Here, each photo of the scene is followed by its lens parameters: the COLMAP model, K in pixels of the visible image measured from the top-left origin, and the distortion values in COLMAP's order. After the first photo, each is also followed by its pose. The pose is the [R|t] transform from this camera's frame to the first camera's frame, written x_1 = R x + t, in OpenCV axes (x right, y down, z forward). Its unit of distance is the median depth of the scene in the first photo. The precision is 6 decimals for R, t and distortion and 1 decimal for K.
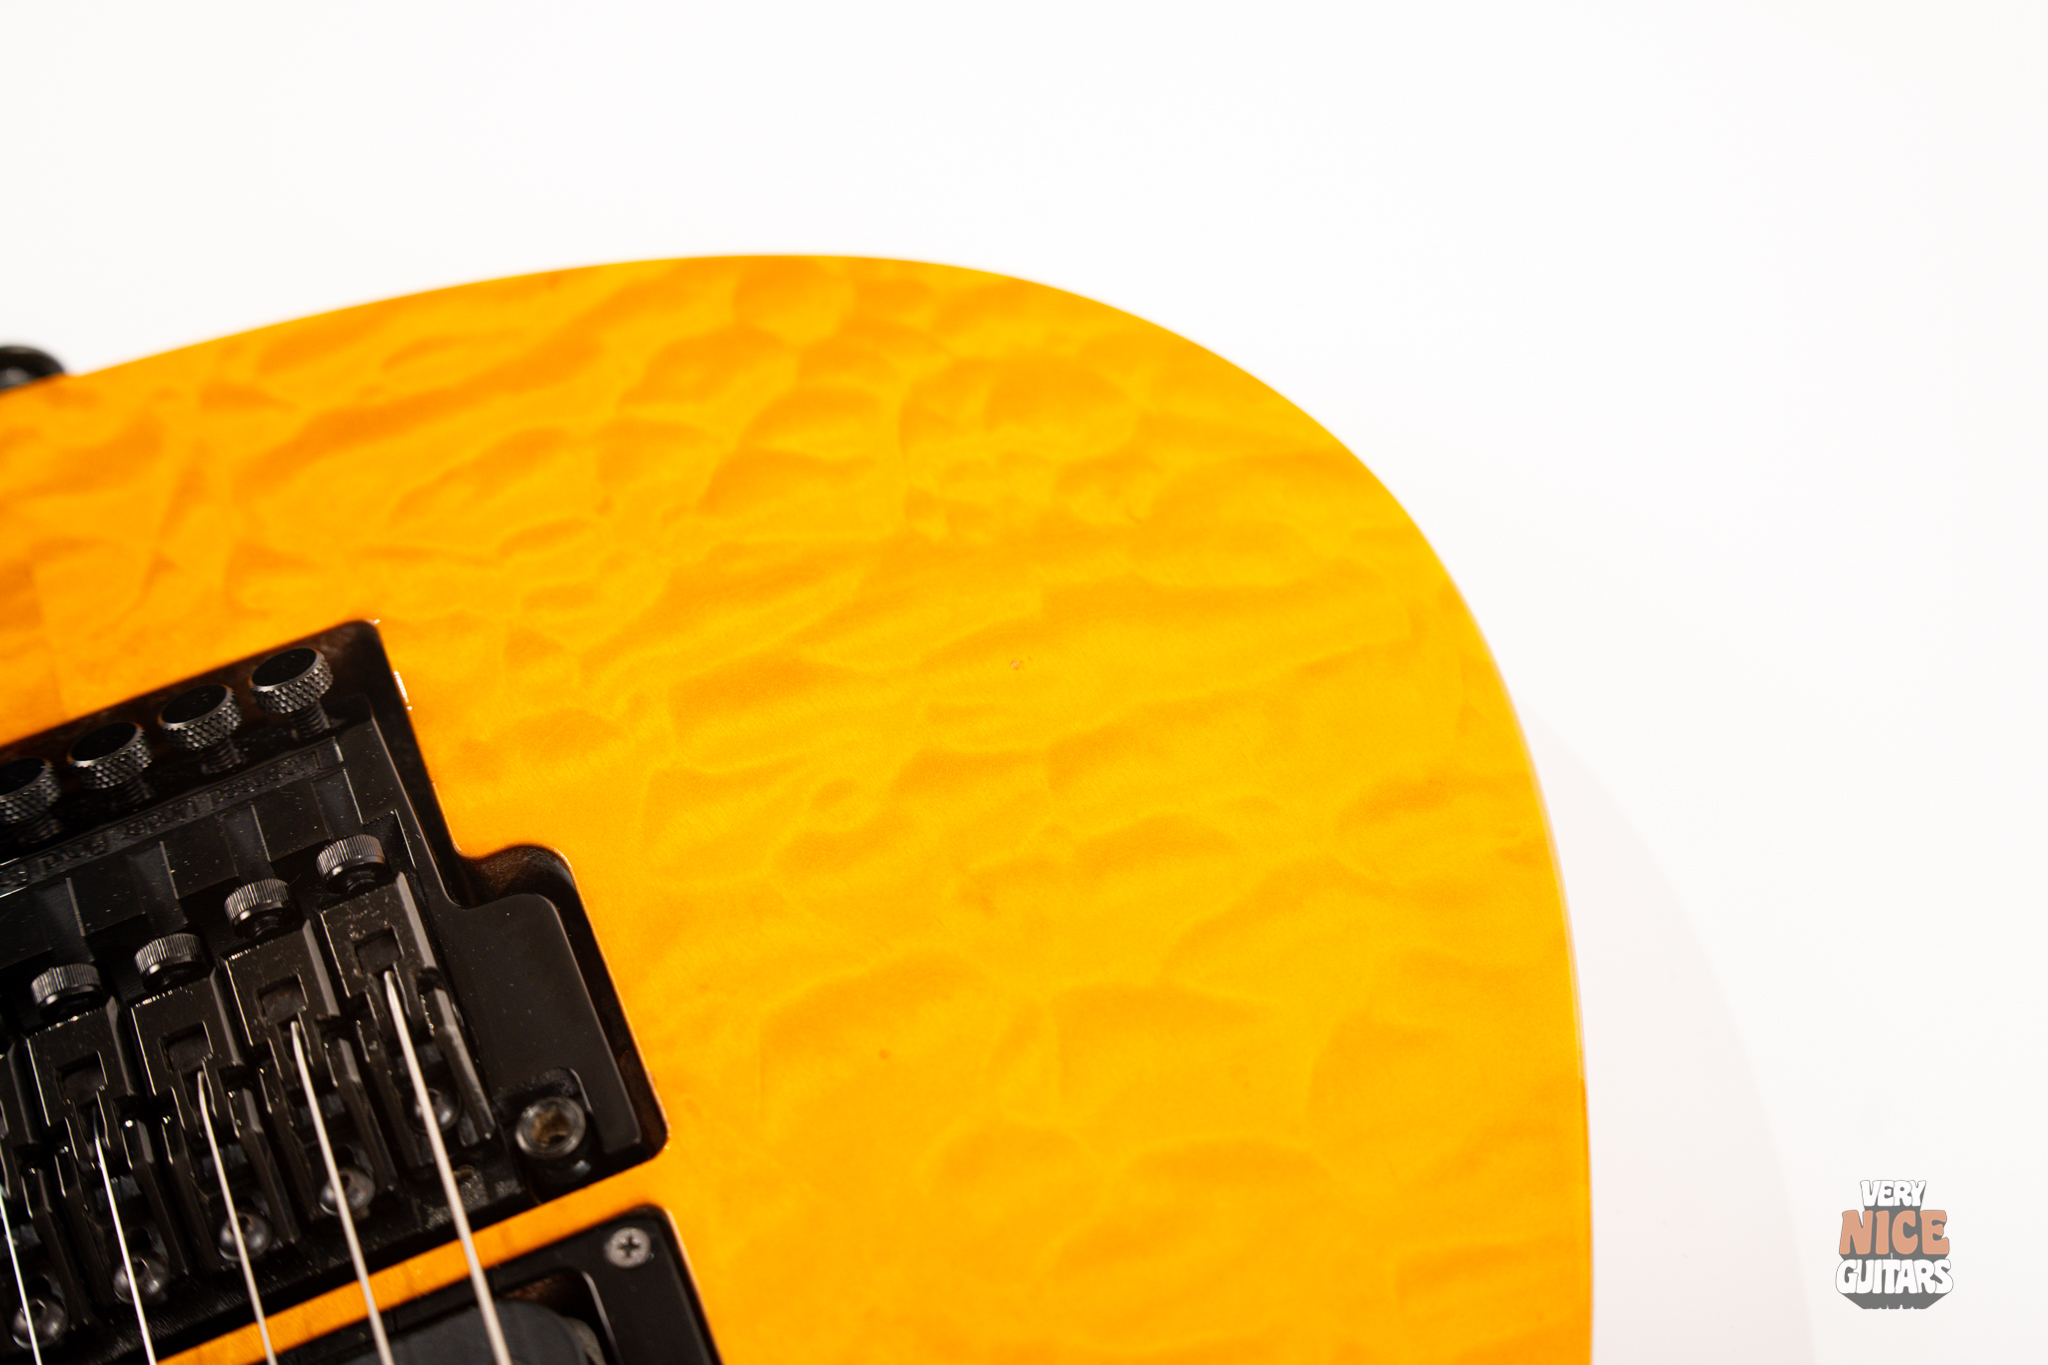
lens RADIAL K [[2937.6, 0, 1020.8], [0, 2937.6, 662.9], [0, 0, 1]] dist [0.051645, 0.000000]
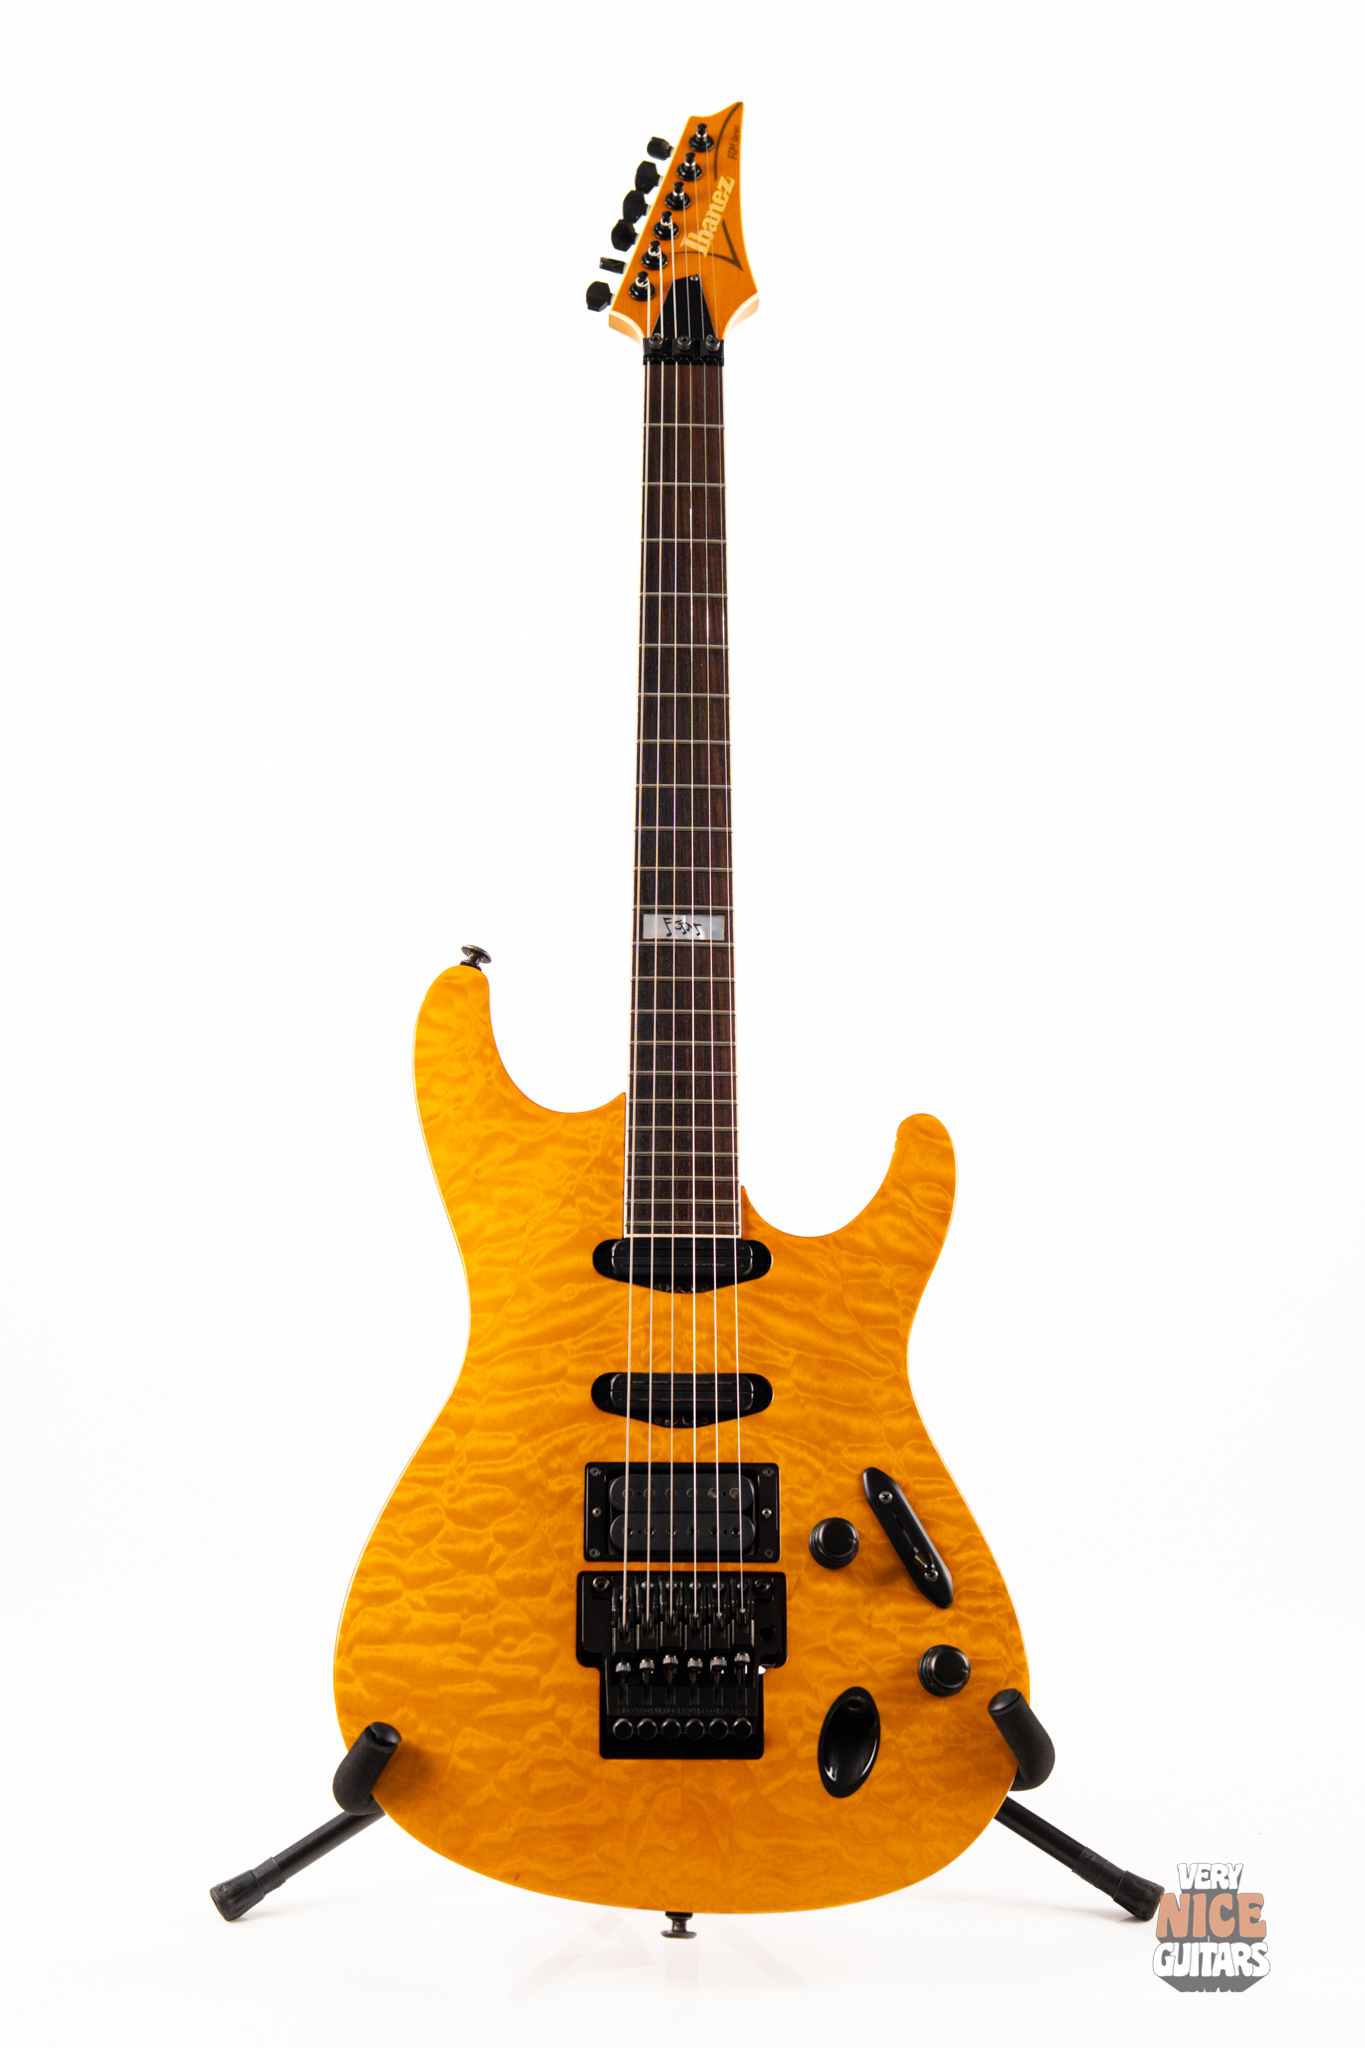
lens RADIAL K [[2937.6, 0, 650.5], [0, 2937.6, 977.1], [0, 0, 1]] dist [0.051645, 0.000000]
pose [[-0.921576, -0.338356, 0.190295, -0.664081], [0.349227, -0.508552, 0.787030, -2.468869], [-0.169522, 0.791764, 0.586832, -2.029241]]
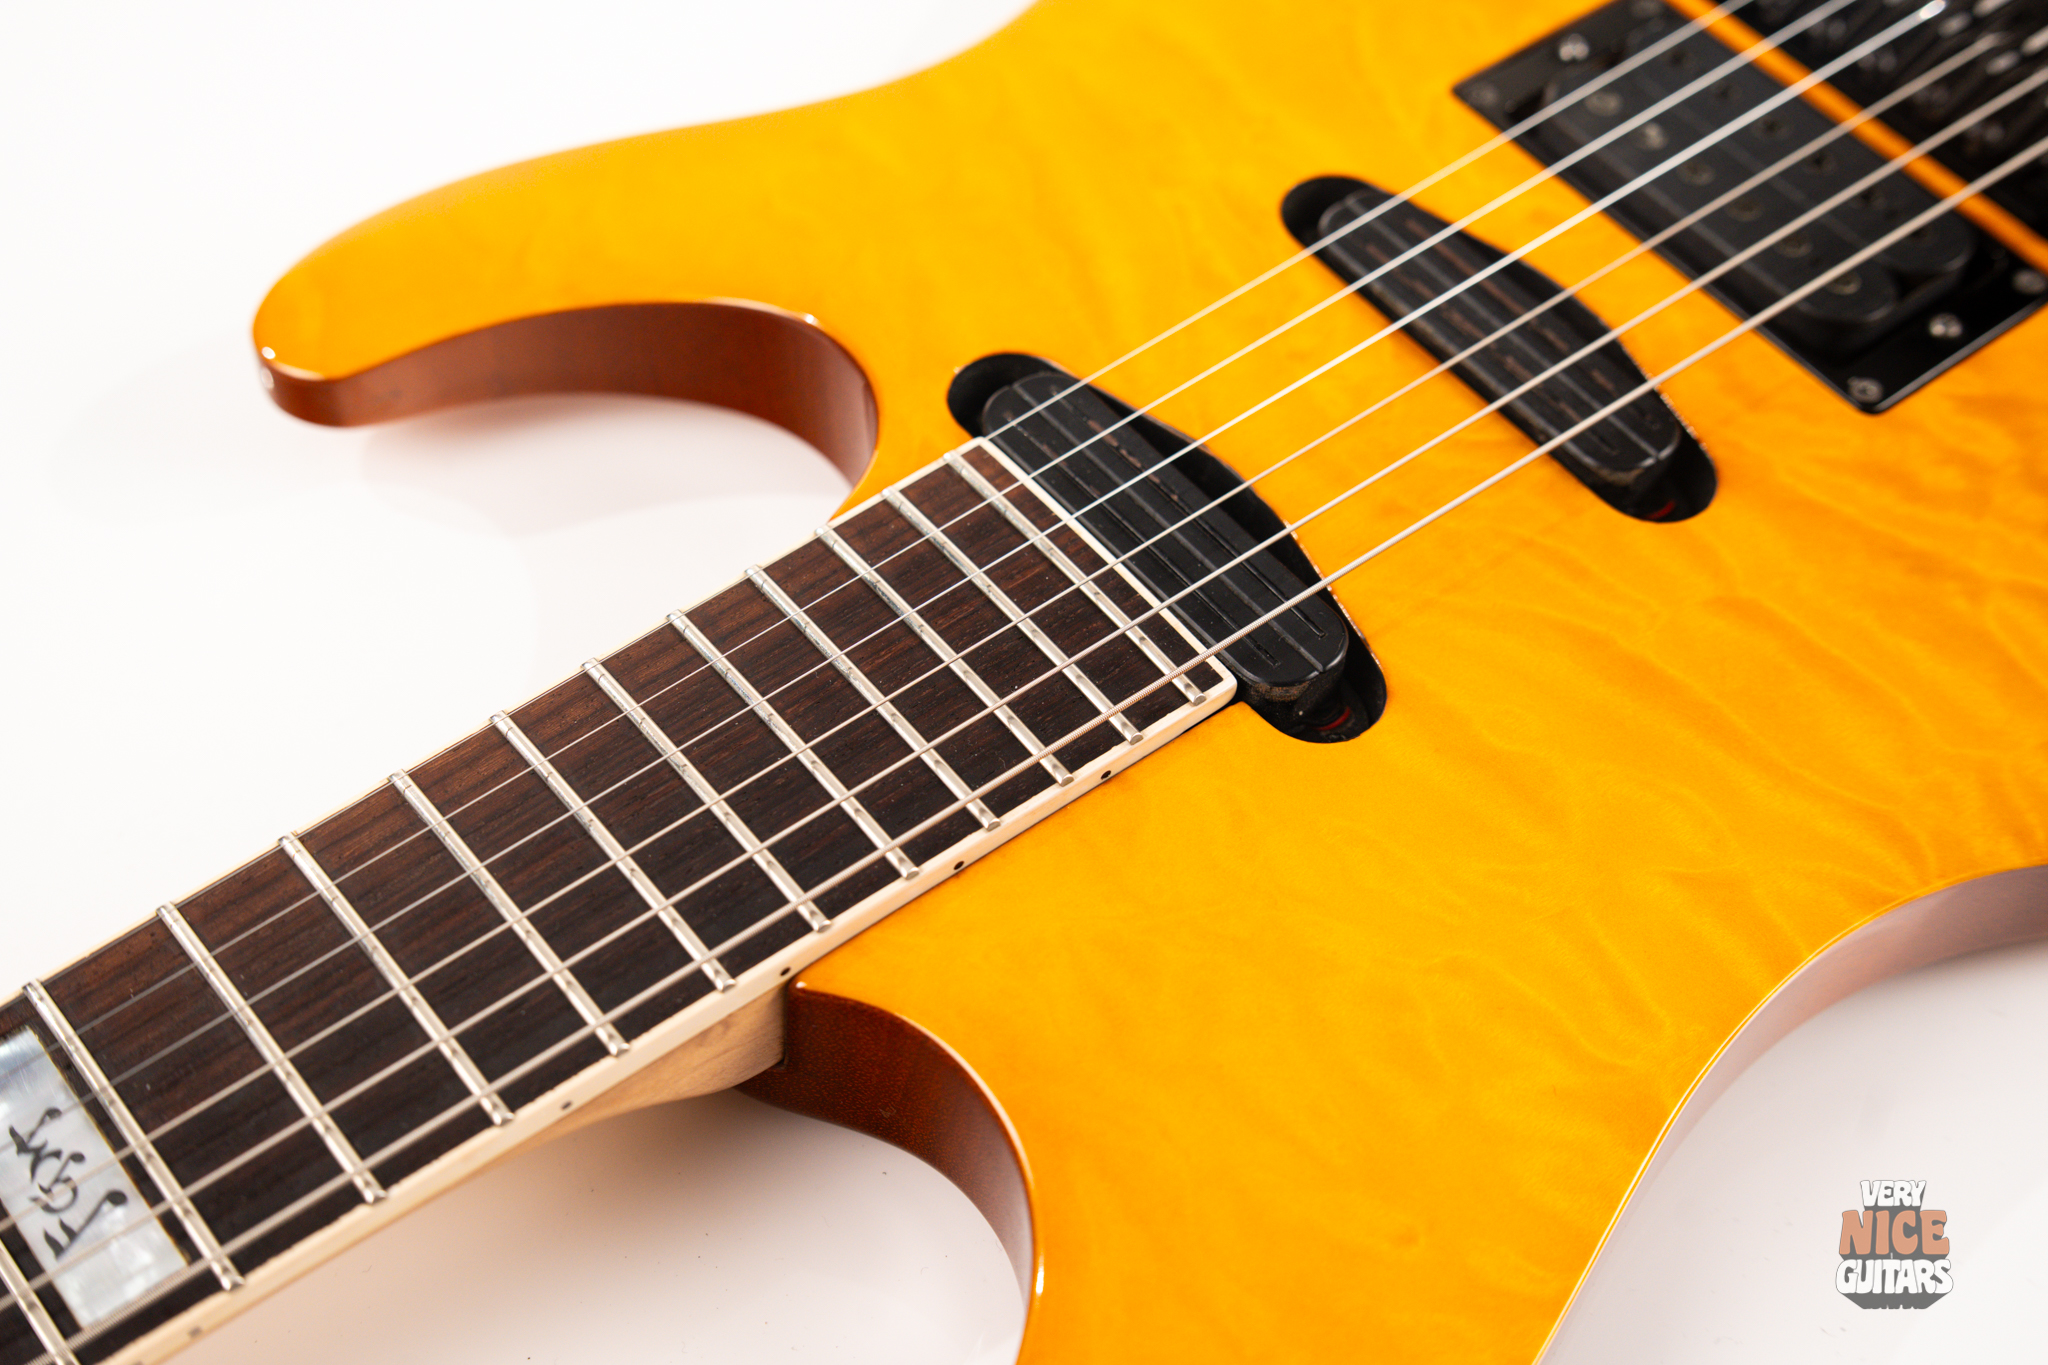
lens RADIAL K [[2937.6, 0, 977.1], [0, 2937.6, 668.8], [0, 0, 1]] dist [0.051645, 0.000000]
pose [[0.266268, 0.807240, -0.526749, 0.575216], [-0.818342, 0.478081, 0.318991, 0.215292], [0.509331, 0.346123, 0.787896, -0.327570]]
